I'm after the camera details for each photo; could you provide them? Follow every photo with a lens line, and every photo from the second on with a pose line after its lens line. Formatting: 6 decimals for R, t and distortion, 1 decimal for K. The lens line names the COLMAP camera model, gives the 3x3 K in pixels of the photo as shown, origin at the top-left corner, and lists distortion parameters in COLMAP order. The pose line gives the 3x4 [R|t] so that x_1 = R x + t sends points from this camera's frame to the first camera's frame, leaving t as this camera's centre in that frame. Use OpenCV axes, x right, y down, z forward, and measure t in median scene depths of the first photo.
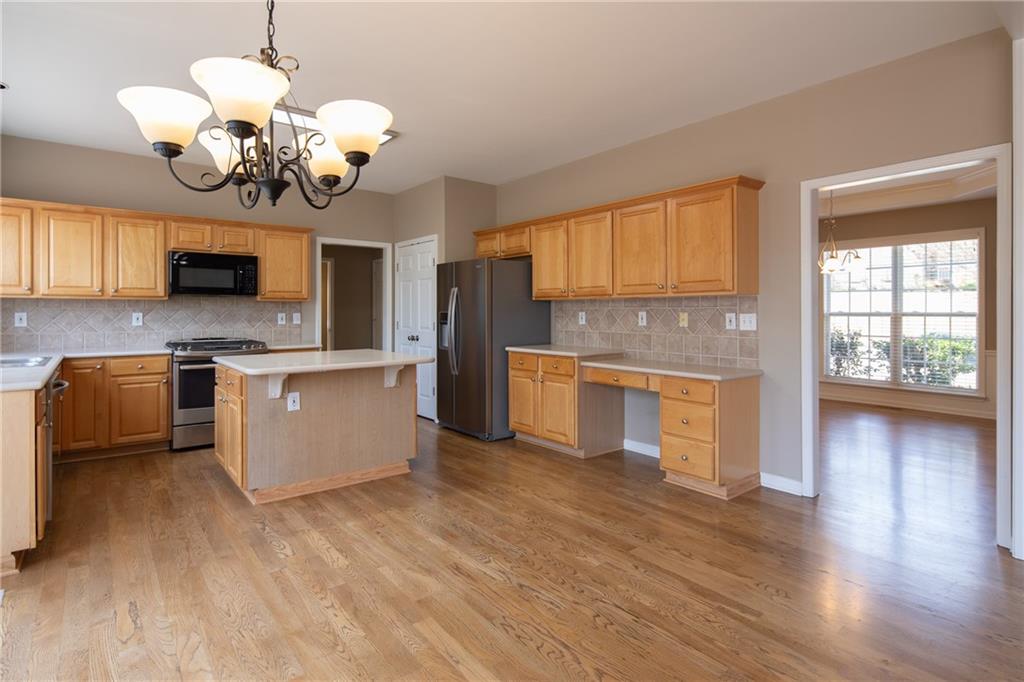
lens RADIAL K [[511.1, 0, 523.8], [0, 511.1, 308.8], [0, 0, 1]] dist [-0.001607, -0.000327]
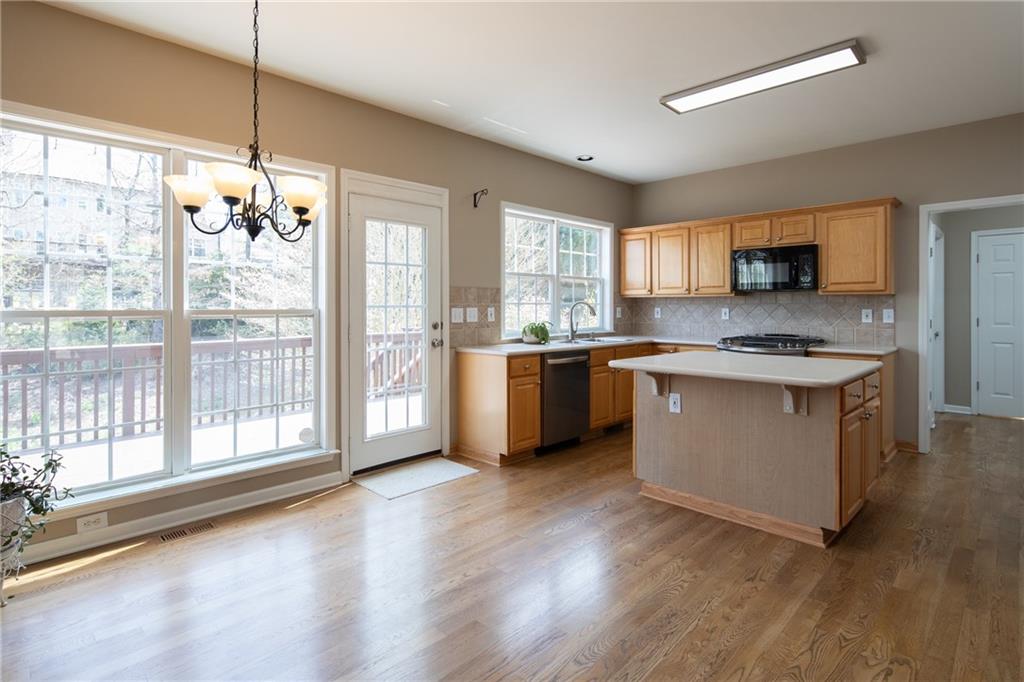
lens RADIAL K [[511.1, 0, 523.8], [0, 511.1, 308.8], [0, 0, 1]] dist [-0.001607, -0.000327]
pose [[0.126630, 0.005421, -0.991935, 0.433809], [0.005328, 0.999967, 0.006145, 0.000103], [0.991936, -0.006063, 0.126597, 0.587115]]
